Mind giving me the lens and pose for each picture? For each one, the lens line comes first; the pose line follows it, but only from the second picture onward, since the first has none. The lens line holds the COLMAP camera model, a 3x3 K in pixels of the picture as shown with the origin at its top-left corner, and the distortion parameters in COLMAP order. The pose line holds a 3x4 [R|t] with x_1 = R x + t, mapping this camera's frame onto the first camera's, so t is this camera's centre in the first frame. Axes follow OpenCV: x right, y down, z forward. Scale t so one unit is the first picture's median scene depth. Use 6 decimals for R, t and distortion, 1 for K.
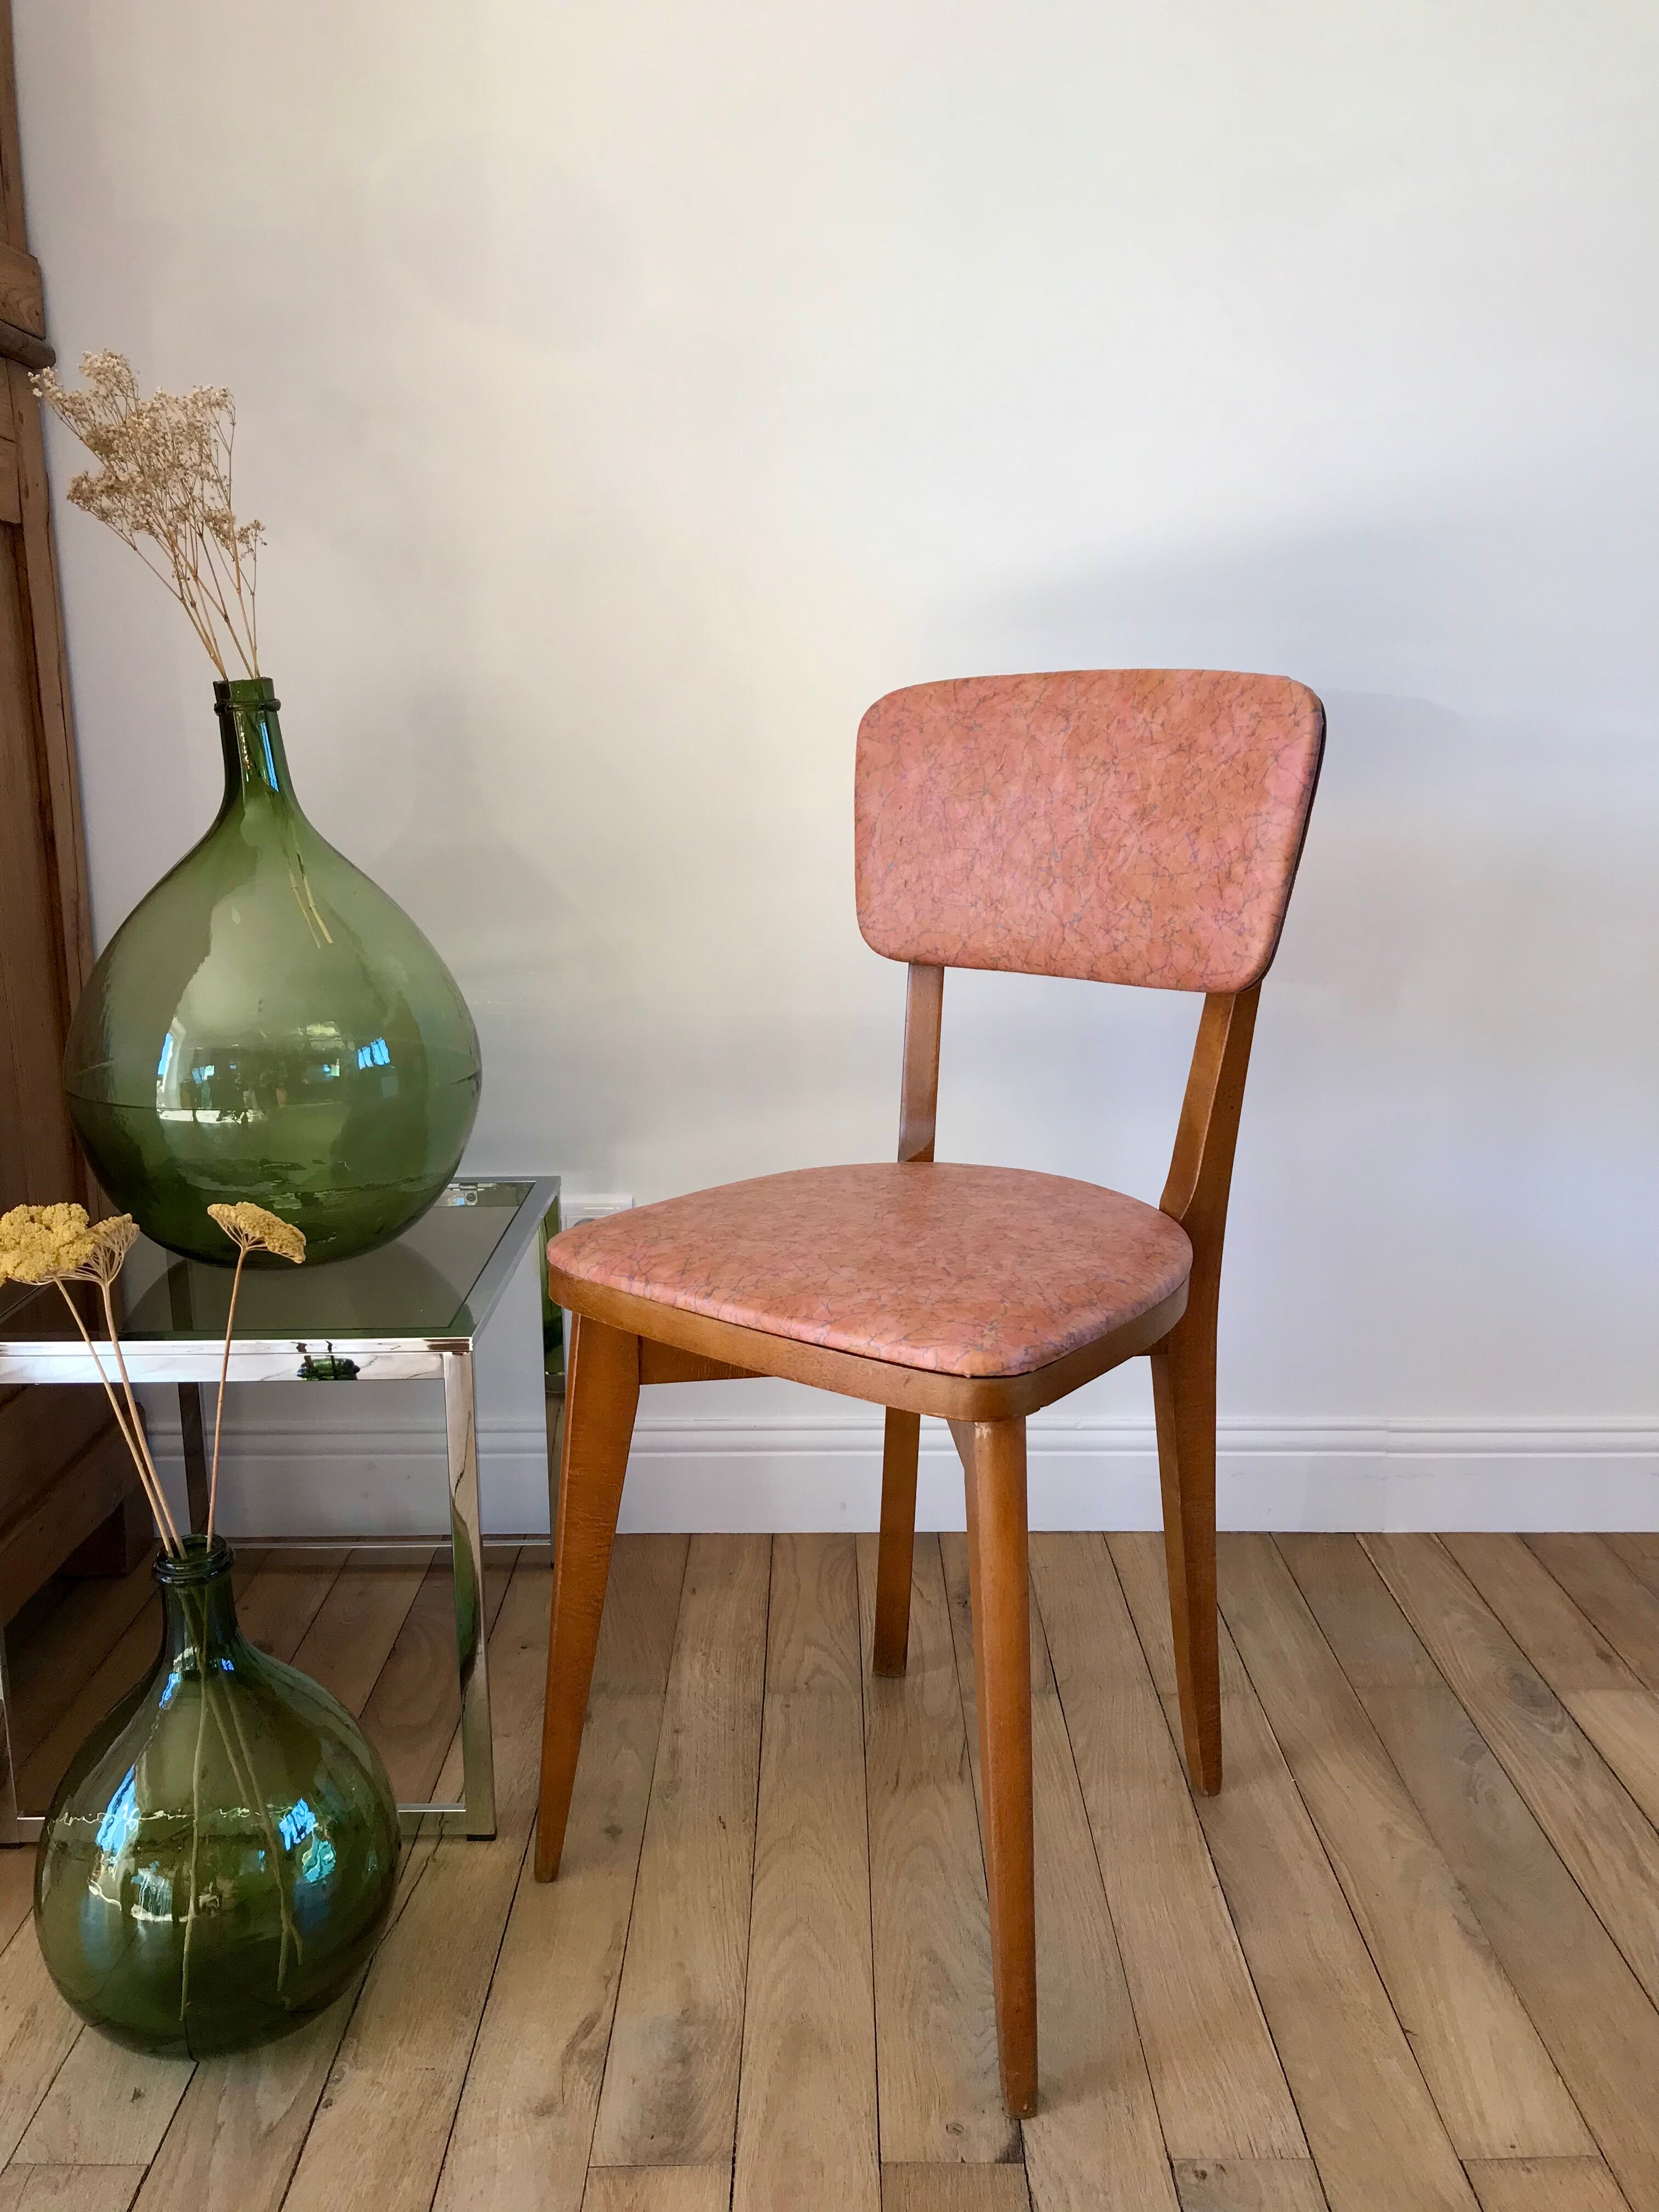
lens RADIAL K [[1810.4, 0, 829.7], [0, 1810.4, 1091.1], [0, 0, 1]] dist [0.026240, -0.013046]
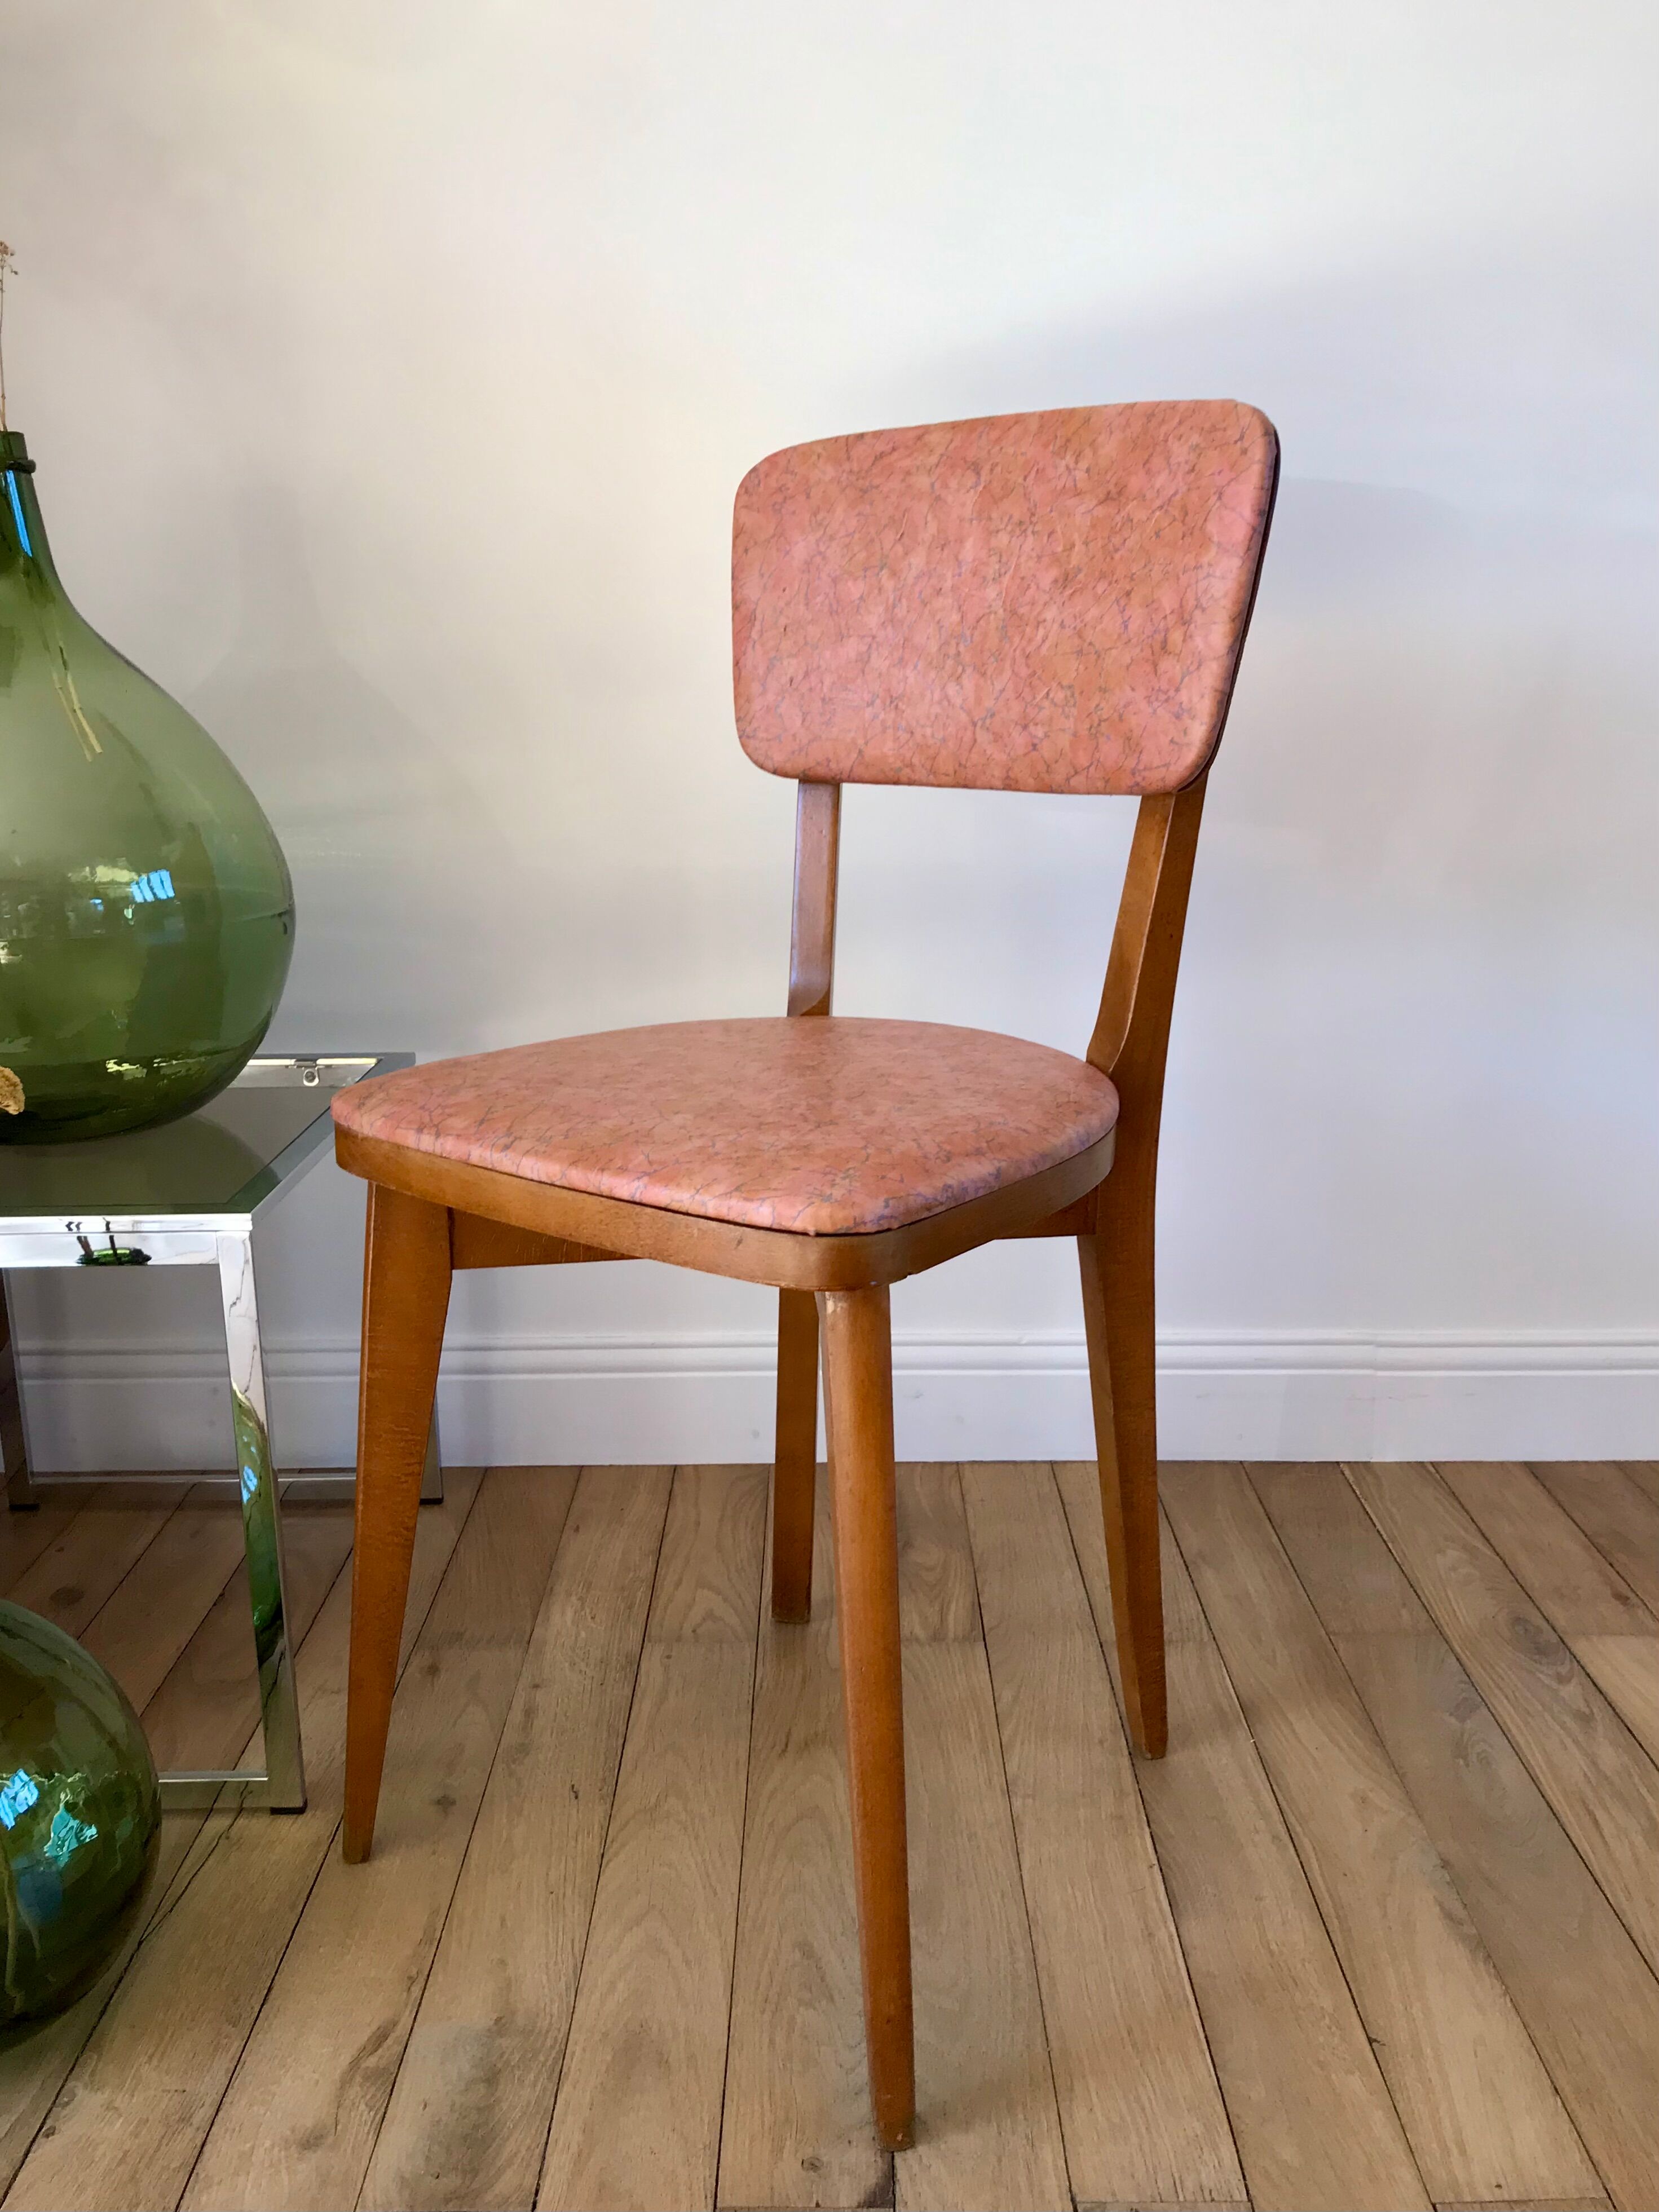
lens RADIAL K [[1859.1, 0, 829.8], [0, 1859.1, 1092.1], [0, 0, 1]] dist [0.025007, -0.002368]
pose [[0.999977, -0.004559, -0.005058, 0.067783], [0.004685, 0.999674, 0.025089, 0.057017], [0.004942, -0.025112, 0.999672, 0.143858]]
